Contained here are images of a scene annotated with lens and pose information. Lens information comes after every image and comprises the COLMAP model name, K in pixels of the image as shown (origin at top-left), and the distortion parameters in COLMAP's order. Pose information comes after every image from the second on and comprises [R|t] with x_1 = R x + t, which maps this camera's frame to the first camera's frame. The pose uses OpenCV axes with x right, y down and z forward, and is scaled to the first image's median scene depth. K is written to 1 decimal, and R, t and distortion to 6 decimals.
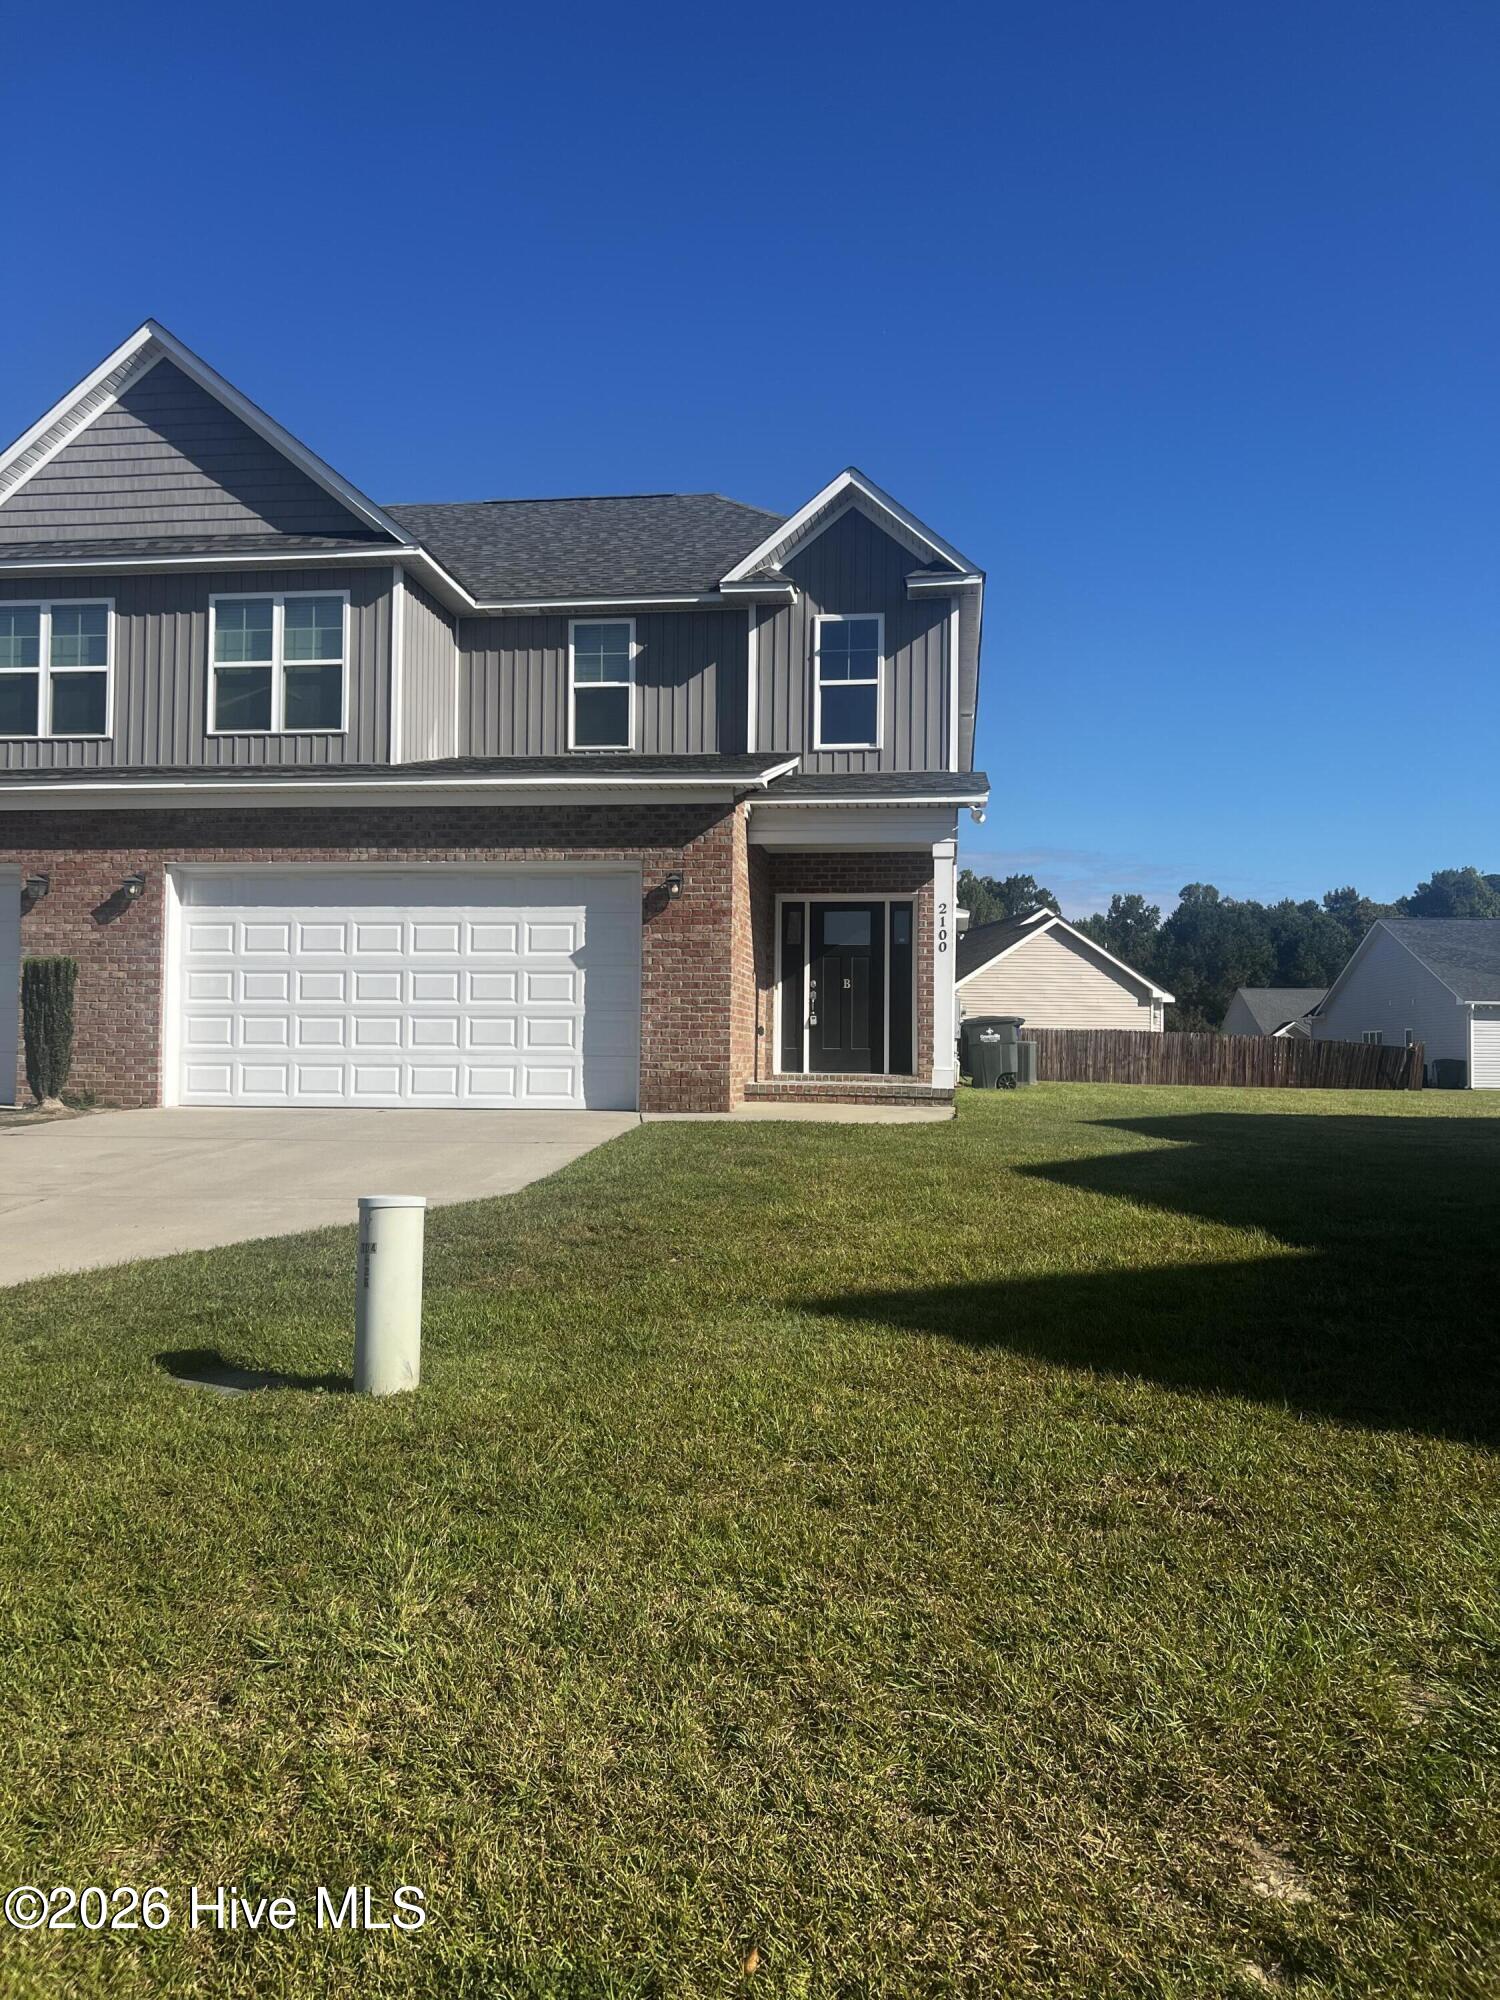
lens RADIAL K [[1503.6, 0, 760.8], [0, 1503.6, 1014.5], [0, 0, 1]] dist [0.011269, -0.051712]
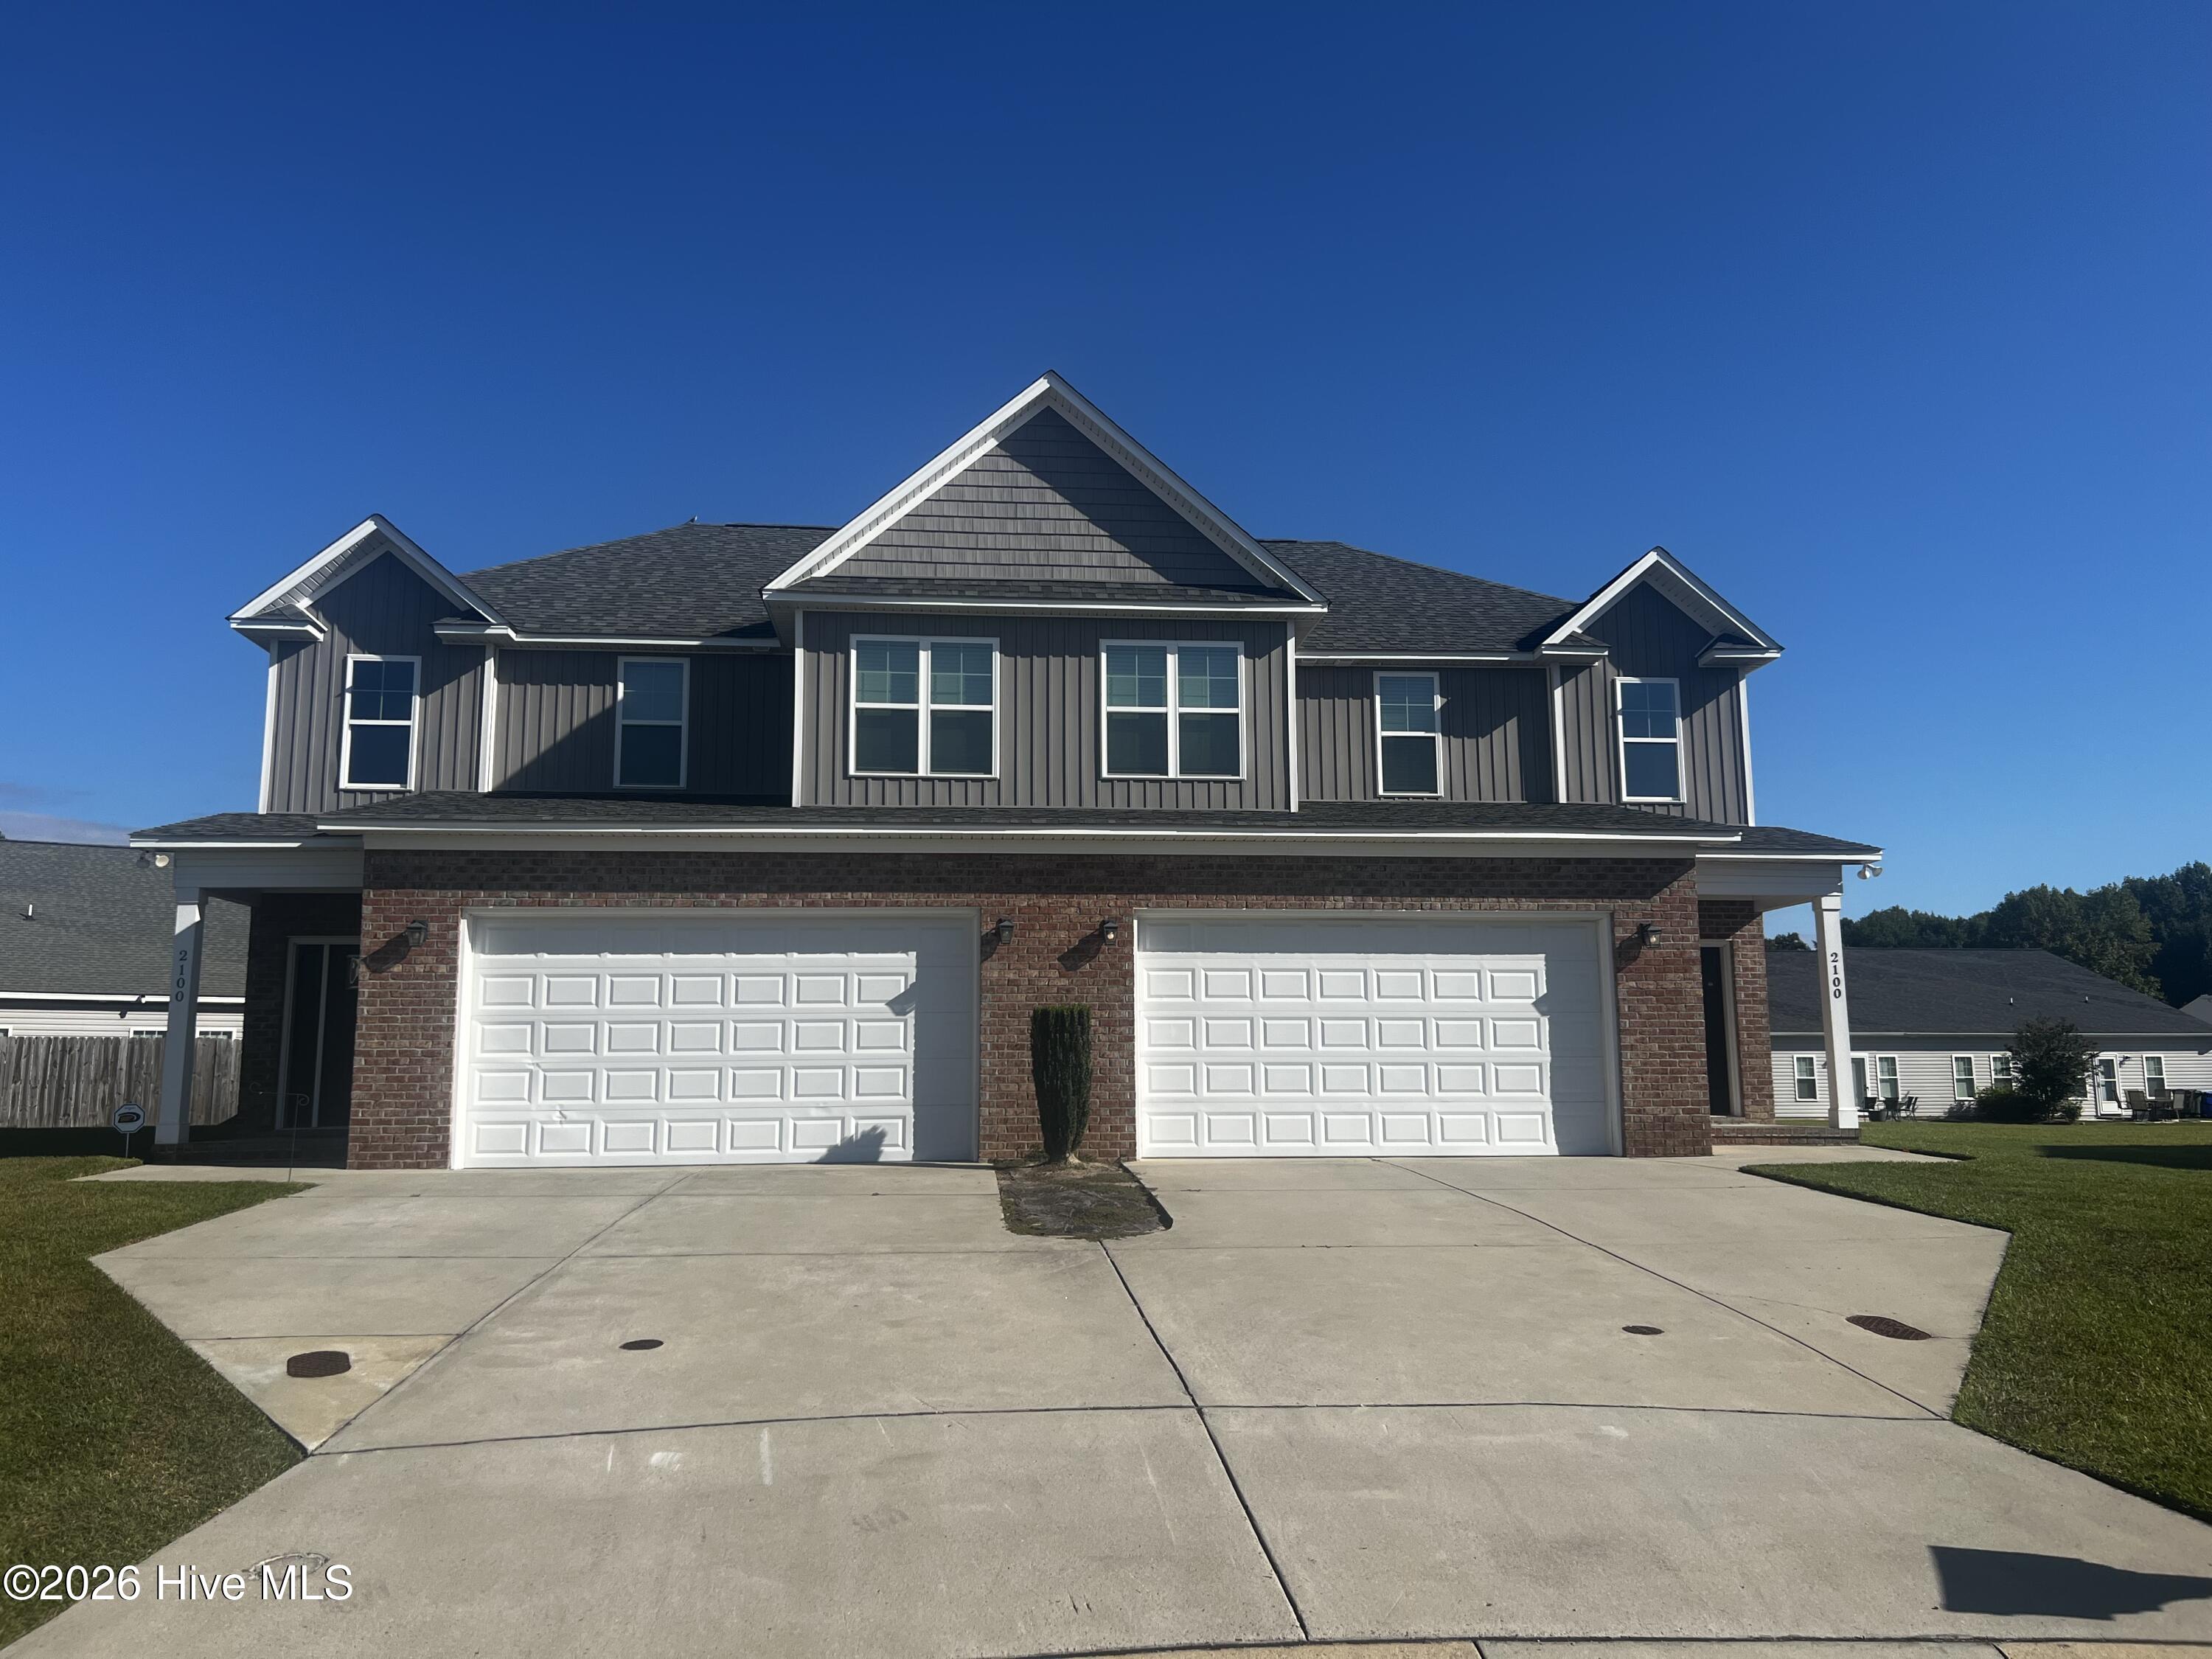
lens RADIAL K [[1663.0, 0, 1106.7], [0, 1663.0, 828.9], [0, 0, 1]] dist [0.011269, -0.051712]
pose [[0.984031, 0.018008, 0.177085, -0.562301], [0.006346, 0.990688, -0.136003, -0.003795], [-0.177885, 0.134954, 0.974753, -0.063498]]
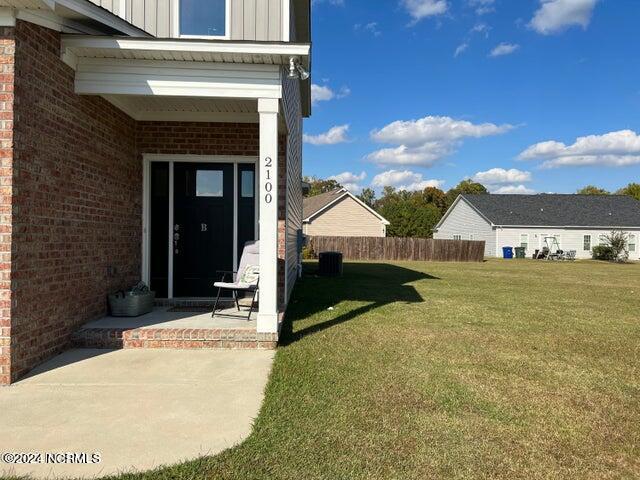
lens RADIAL K [[481.1, 0, 320.1], [0, 481.1, 239.9], [0, 0, 1]] dist [0.011269, -0.051712]
pose [[0.989447, 0.010648, 0.144502, 0.102442], [-0.014983, 0.999469, 0.028943, -0.024869], [-0.144117, -0.030803, 0.989081, 0.620542]]
